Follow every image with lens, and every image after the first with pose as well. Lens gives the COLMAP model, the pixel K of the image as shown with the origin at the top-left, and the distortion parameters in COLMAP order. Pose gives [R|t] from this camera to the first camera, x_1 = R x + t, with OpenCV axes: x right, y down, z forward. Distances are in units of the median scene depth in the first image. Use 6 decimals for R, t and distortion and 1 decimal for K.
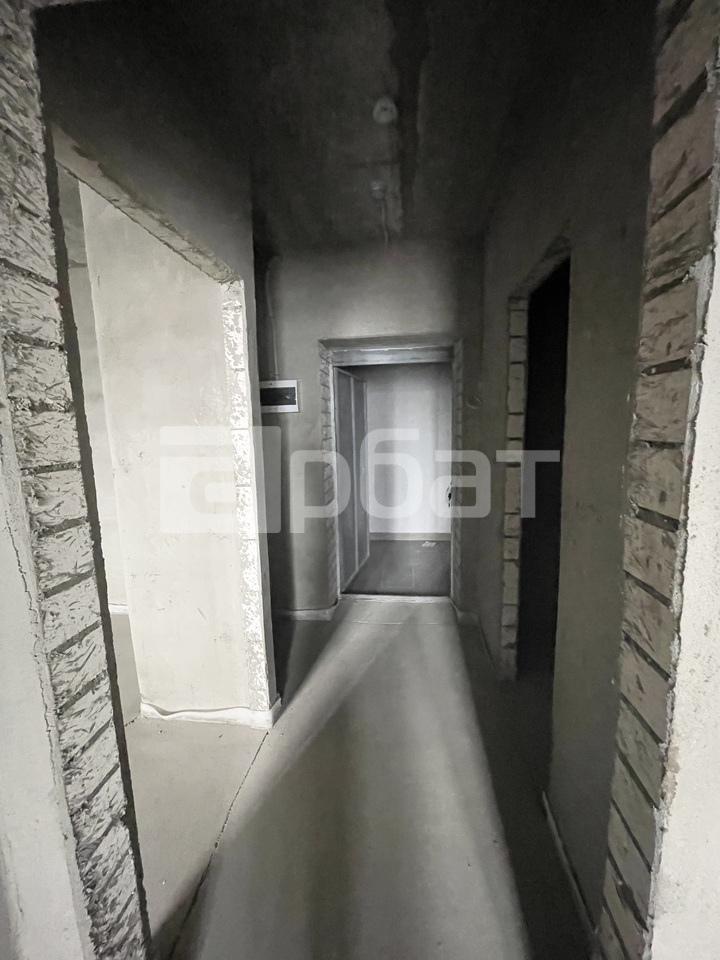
lens RADIAL K [[383.9, 0, 362.0], [0, 383.9, 487.7], [0, 0, 1]] dist [-0.003603, -0.000232]
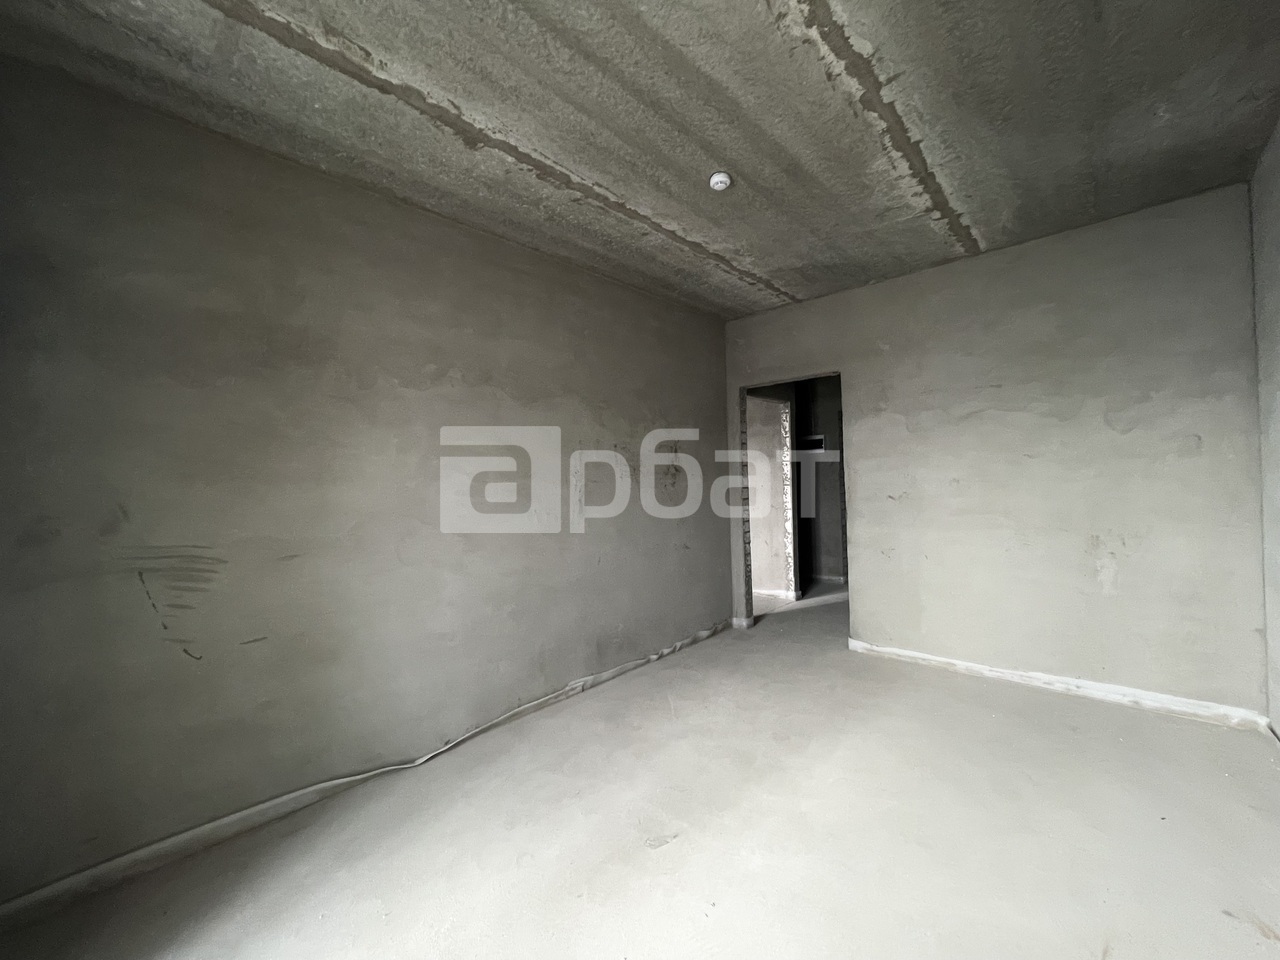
lens RADIAL K [[511.8, 0, 637.7], [0, 511.8, 493.8], [0, 0, 1]] dist [-0.003603, -0.000232]
pose [[0.815106, 0.000508, -0.579311, 0.705342], [-0.073730, 0.991959, -0.102870, 0.406138], [0.574600, 0.126562, 0.808589, -1.898676]]
